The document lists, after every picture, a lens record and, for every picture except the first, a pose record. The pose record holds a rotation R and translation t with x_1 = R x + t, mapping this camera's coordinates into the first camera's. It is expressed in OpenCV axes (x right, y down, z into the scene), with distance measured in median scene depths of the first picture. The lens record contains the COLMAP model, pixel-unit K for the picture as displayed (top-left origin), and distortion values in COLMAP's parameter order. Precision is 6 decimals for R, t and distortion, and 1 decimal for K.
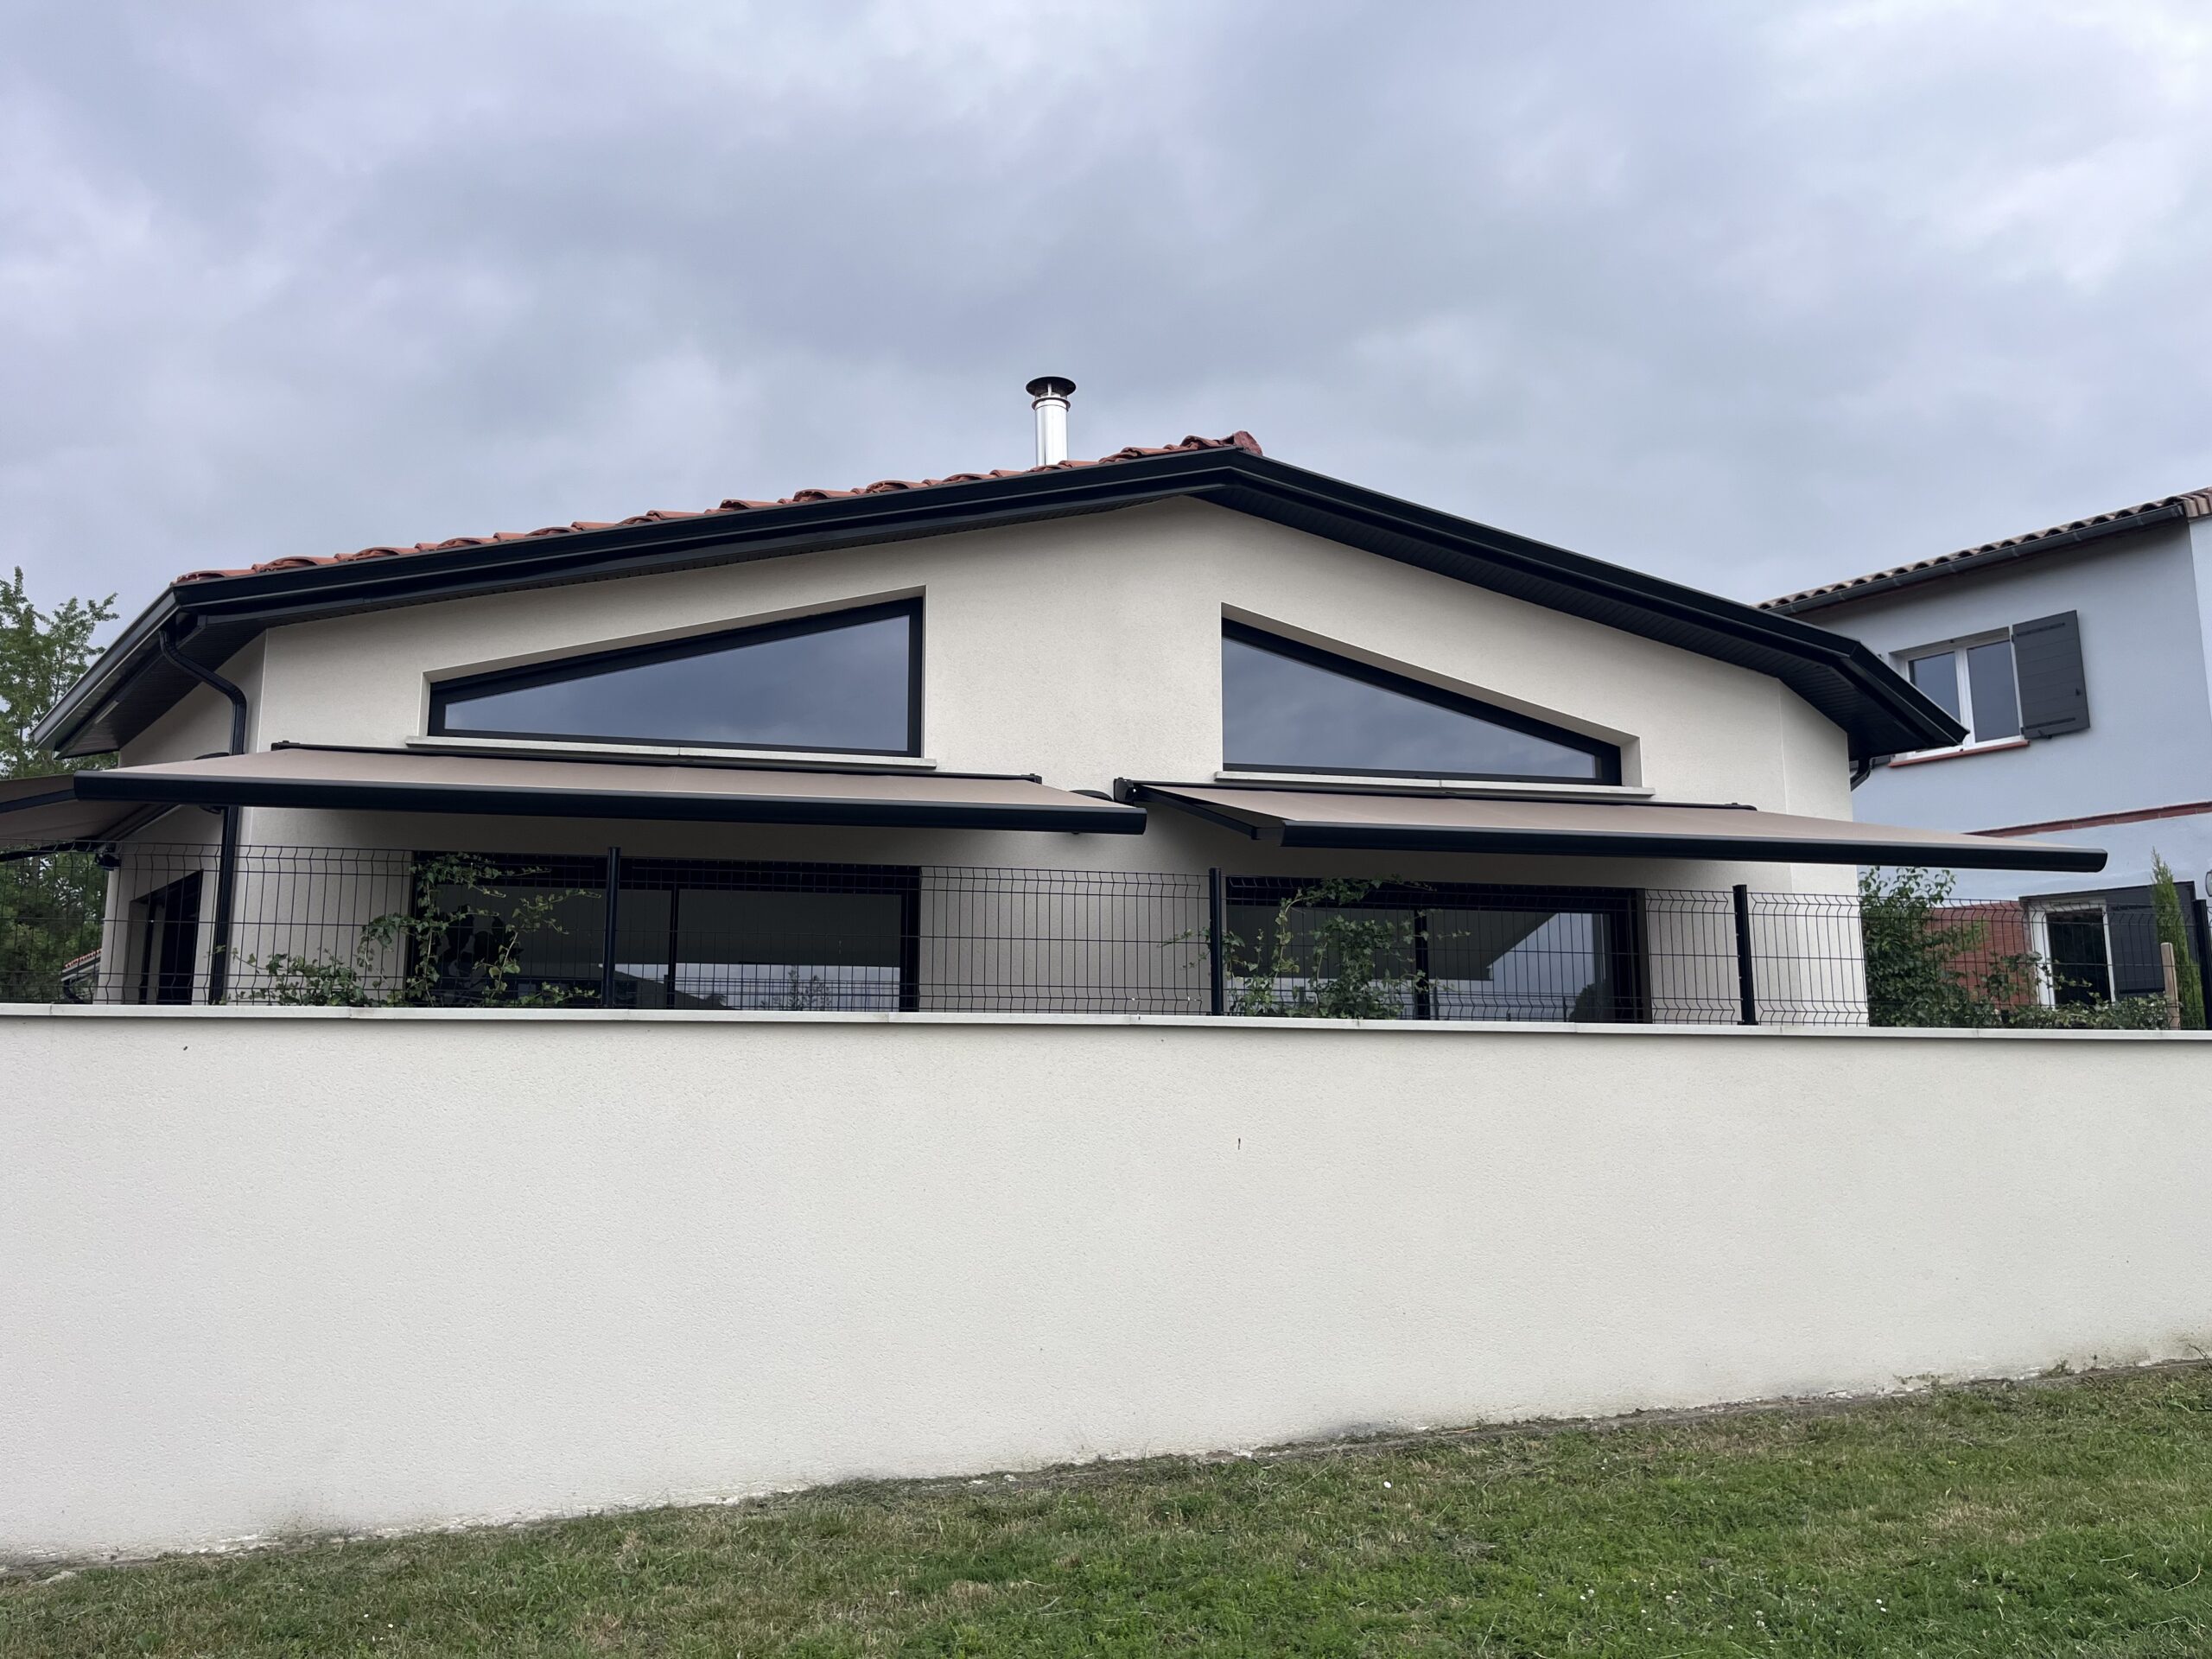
lens RADIAL K [[1694.5, 0, 1106.0], [0, 1694.5, 829.5], [0, 0, 1]] dist [0.026780, 0.000120]
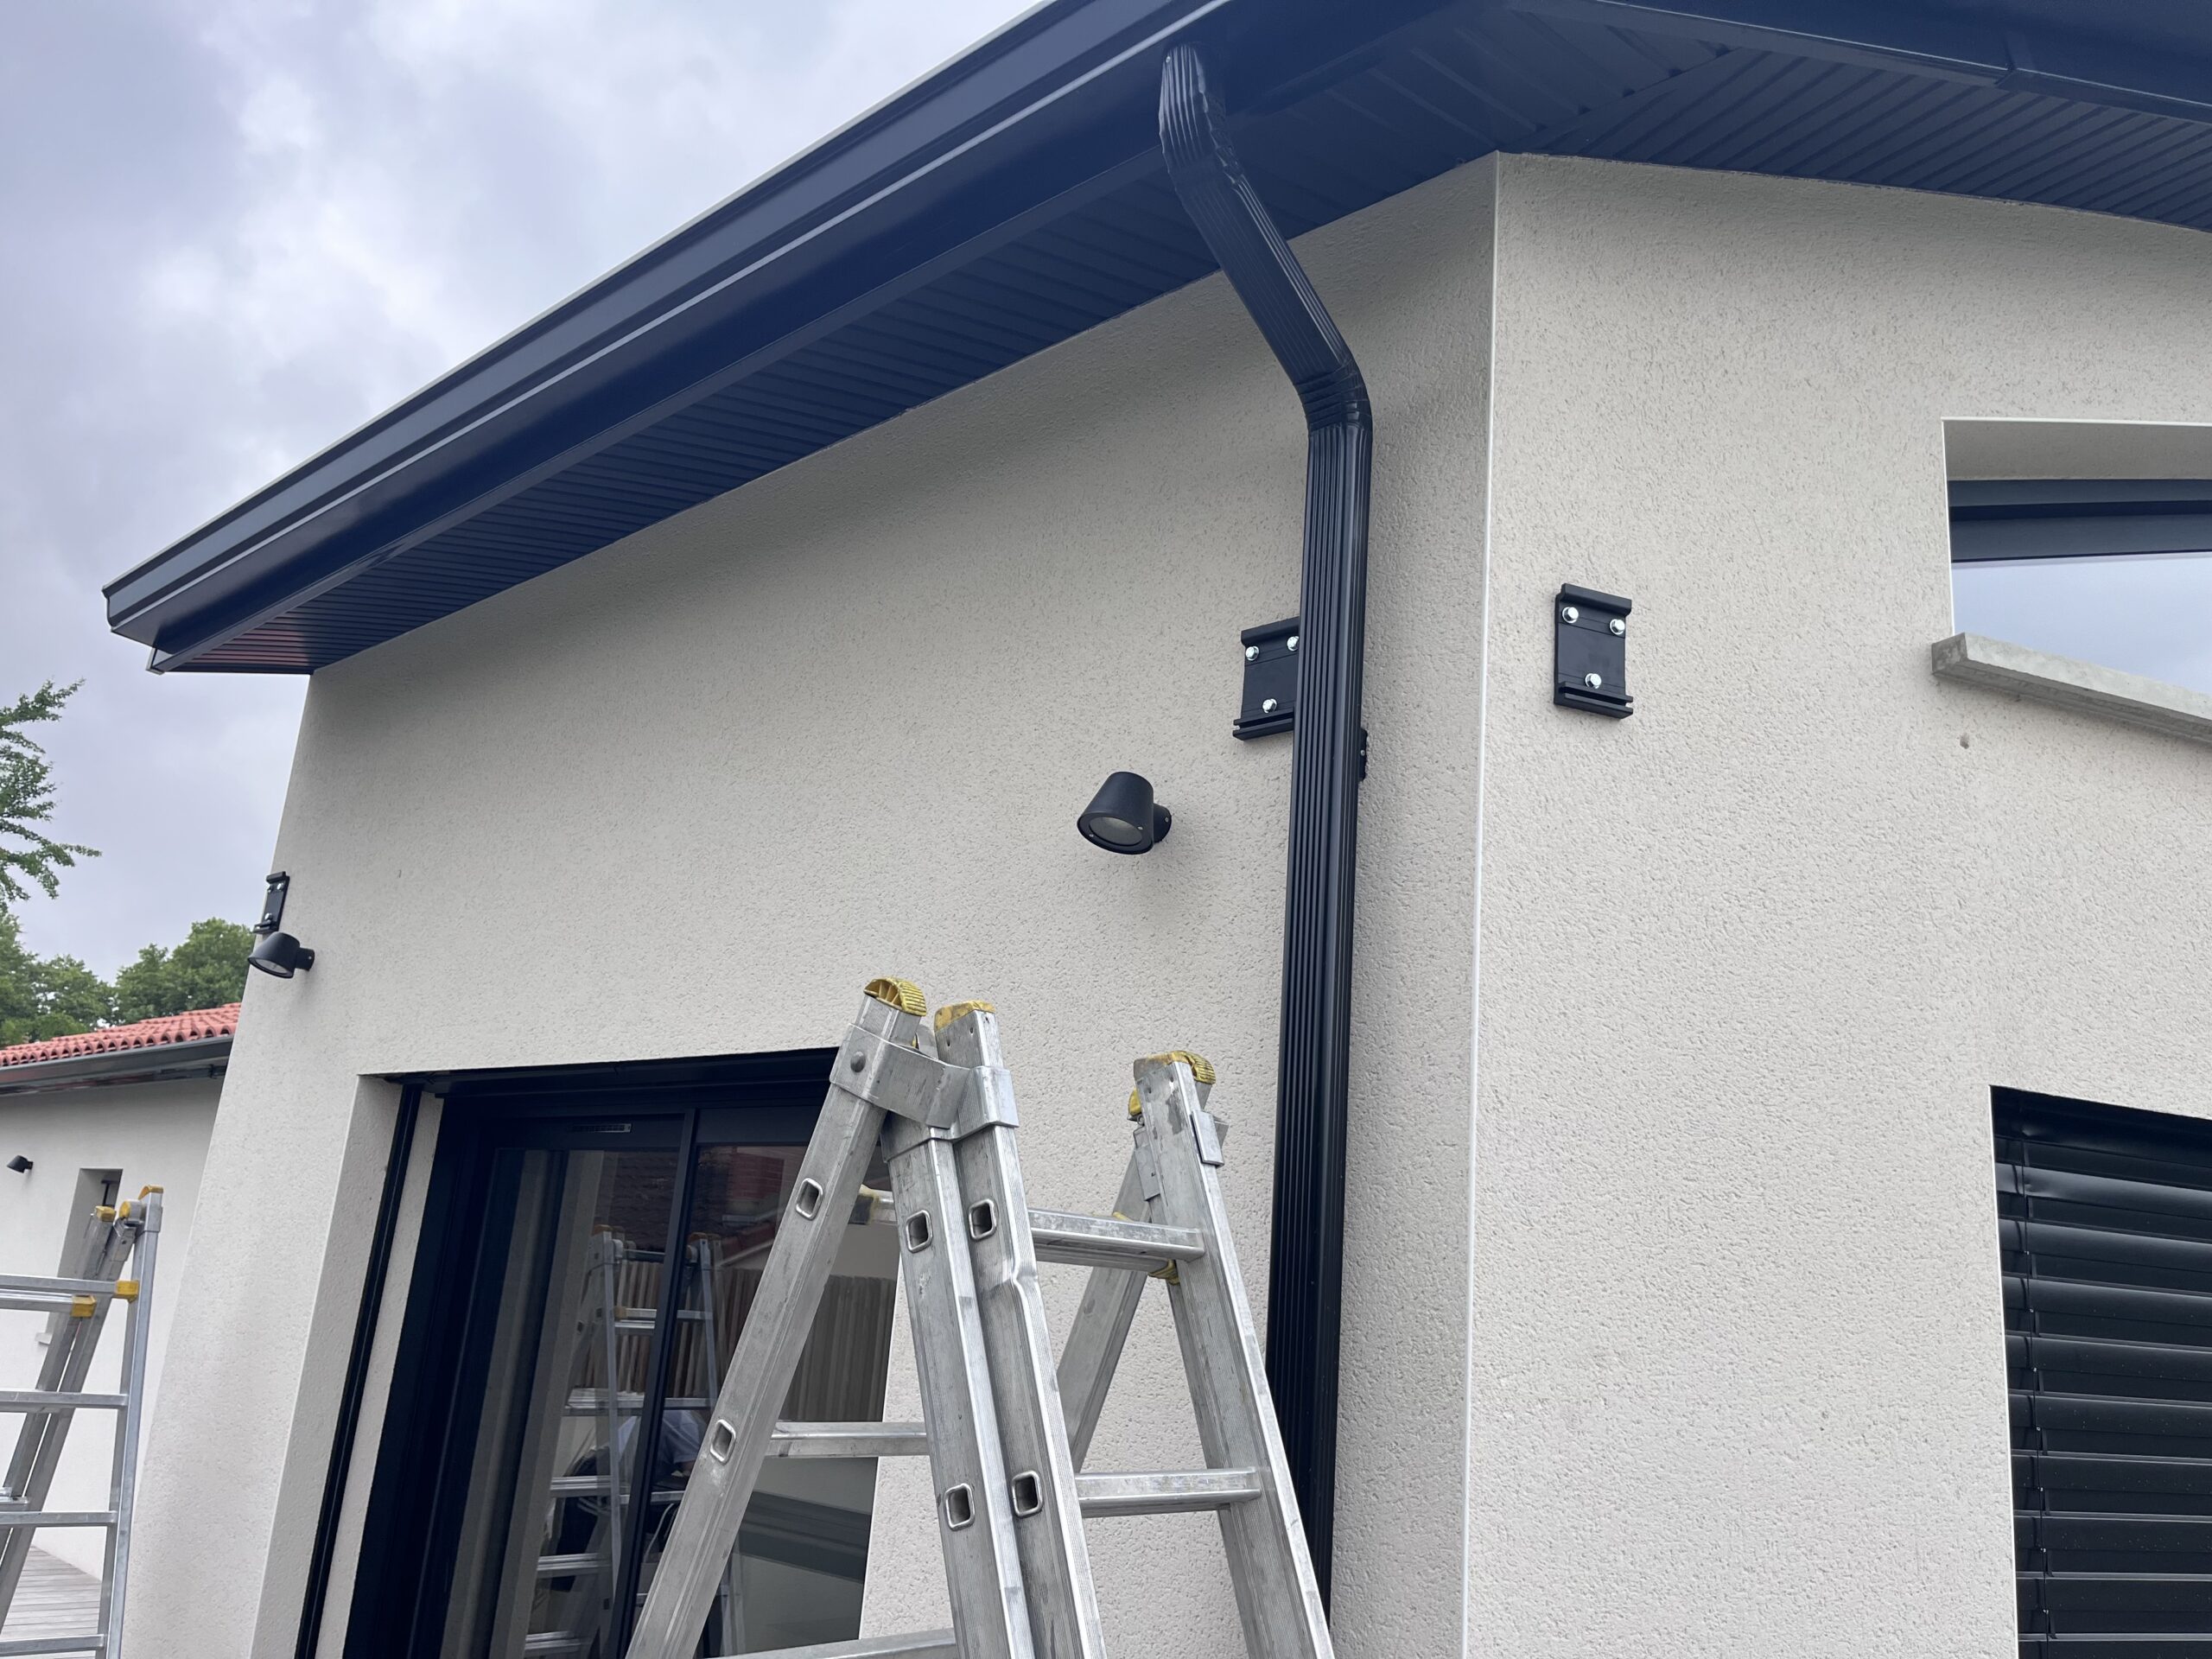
lens RADIAL K [[1694.5, 0, 1106.0], [0, 1694.5, 829.5], [0, 0, 1]] dist [0.026780, 0.000120]
pose [[0.988339, 0.110299, 0.104974, -0.454473], [-0.099946, 0.990031, -0.099248, 0.009976], [-0.114875, 0.087599, 0.989510, 0.594940]]
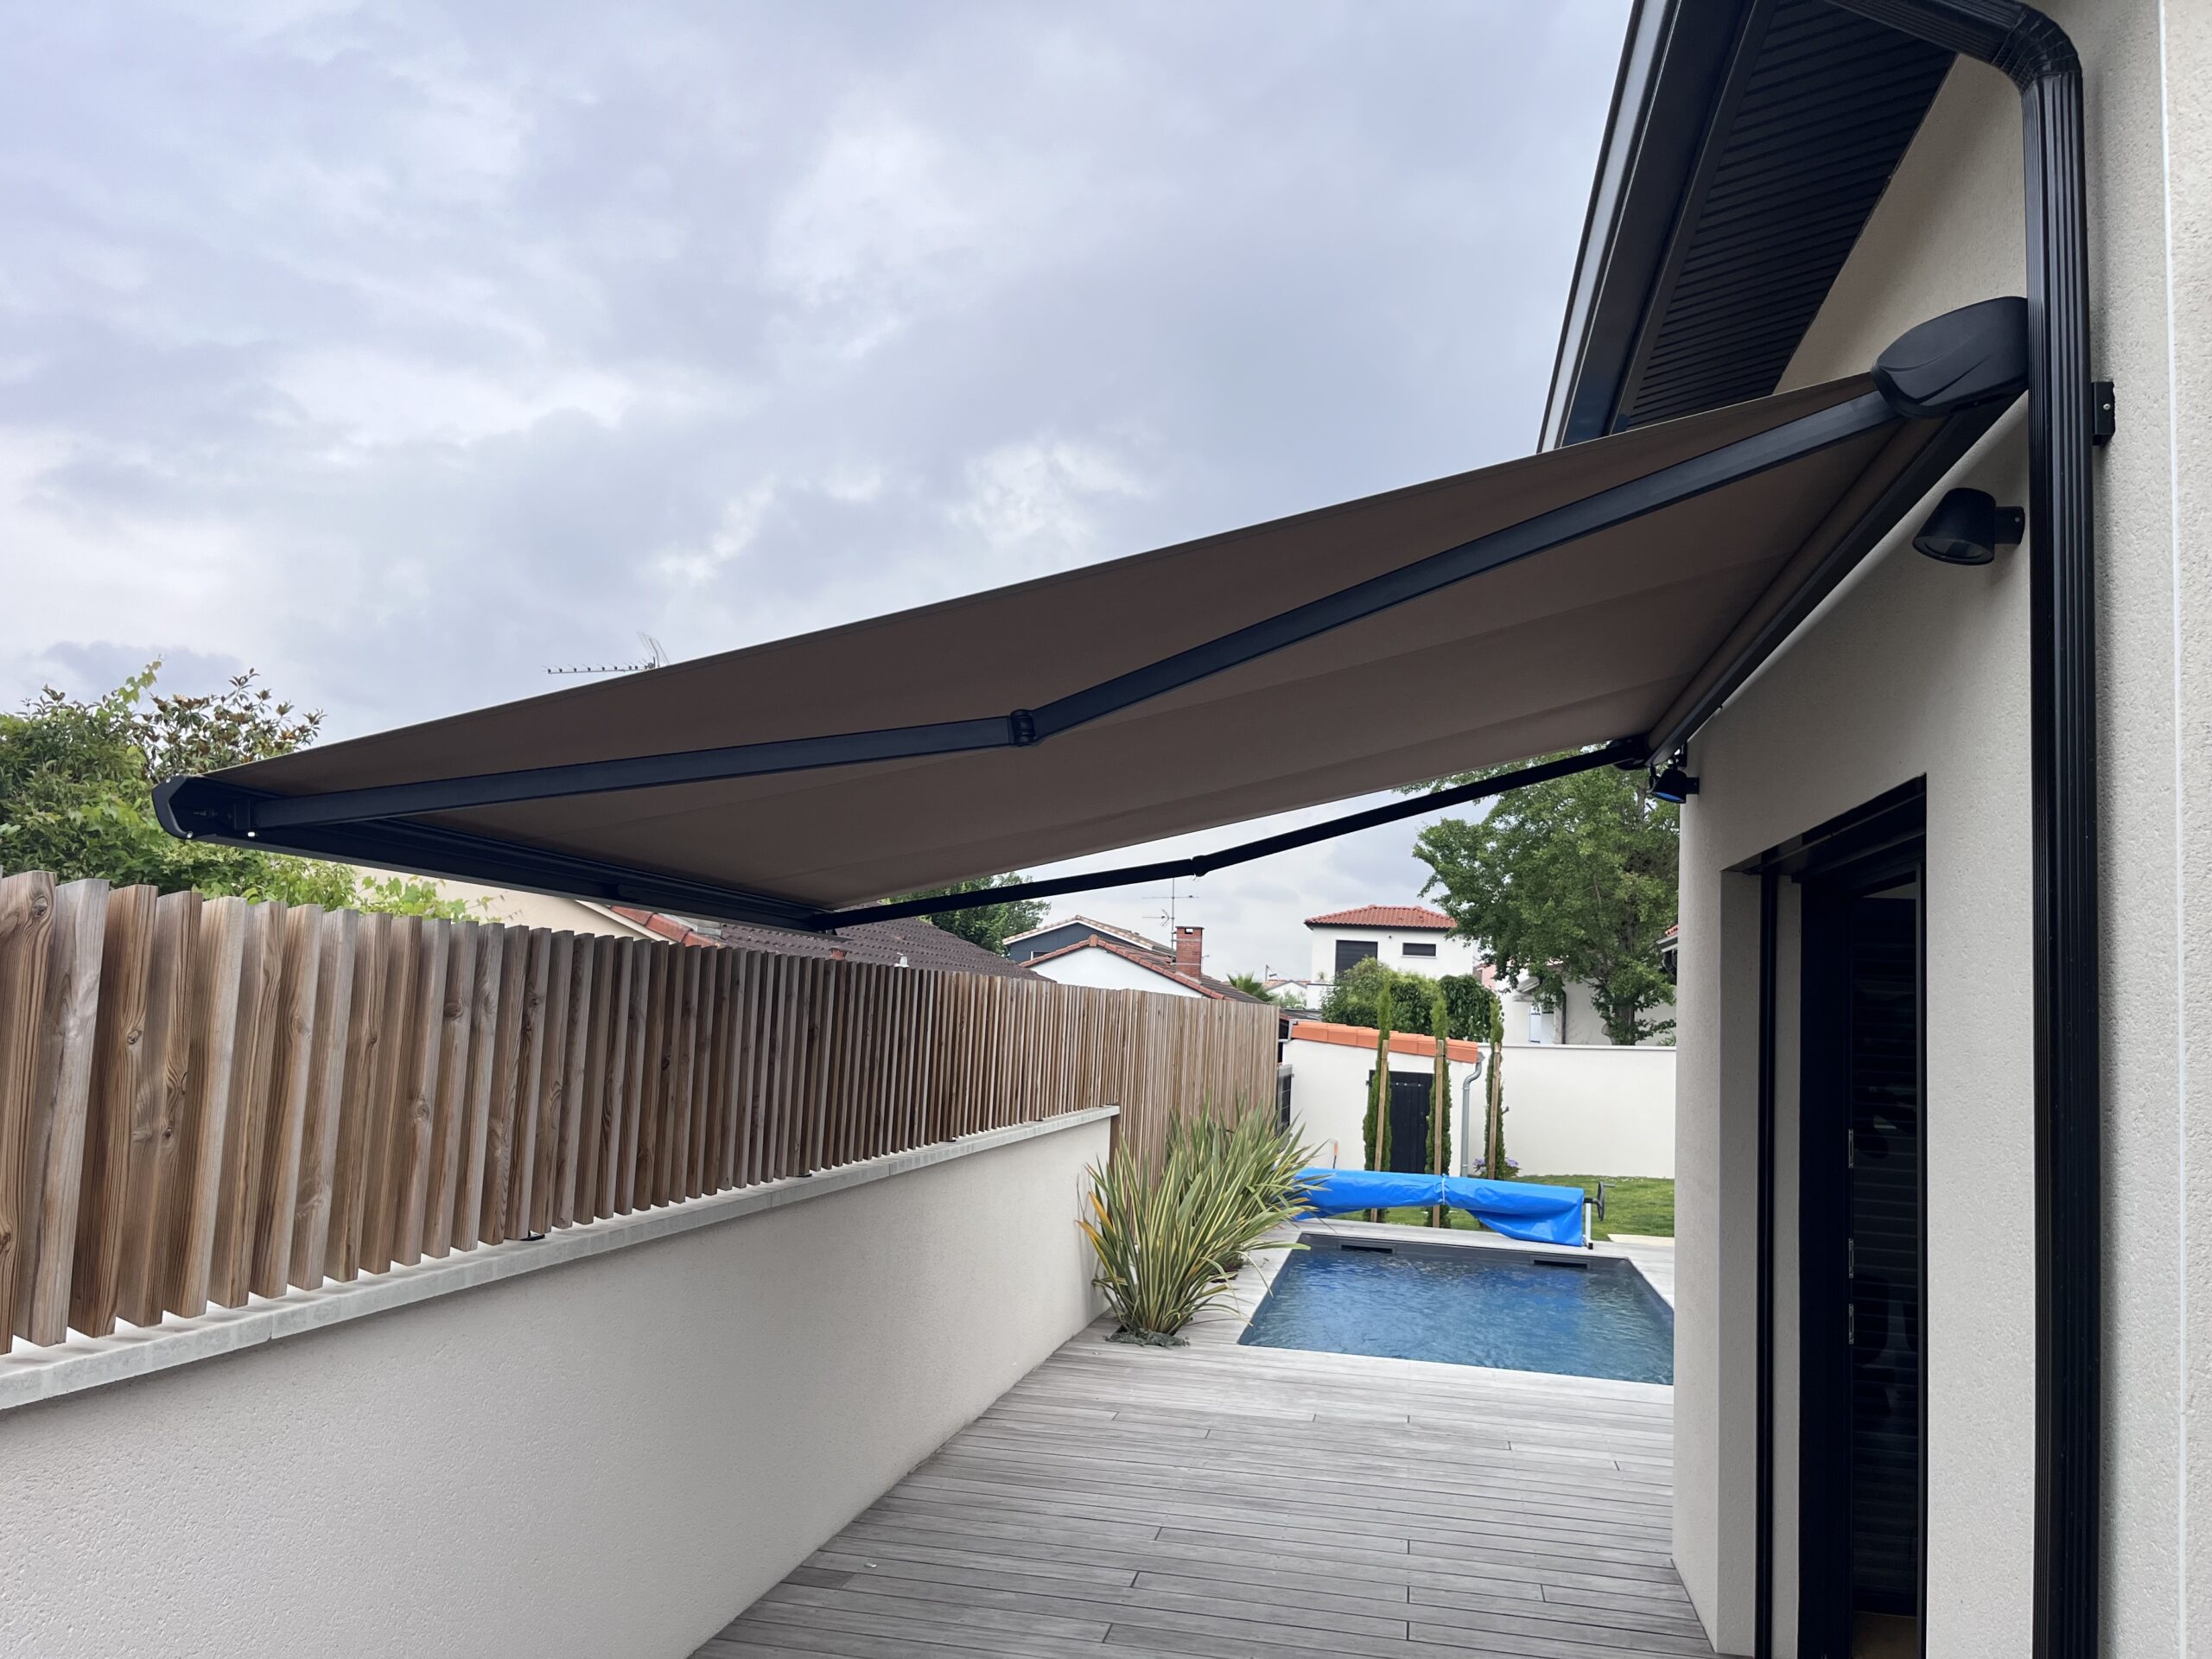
lens RADIAL K [[1666.2, 0, 1092.3], [0, 1666.2, 840.7], [0, 0, 1]] dist [0.007575, -0.006067]
pose [[0.628897, -0.045341, -0.776165, -0.322797], [0.083505, 0.996463, 0.009452, 0.016316], [0.772991, -0.070758, 0.630459, 0.575122]]
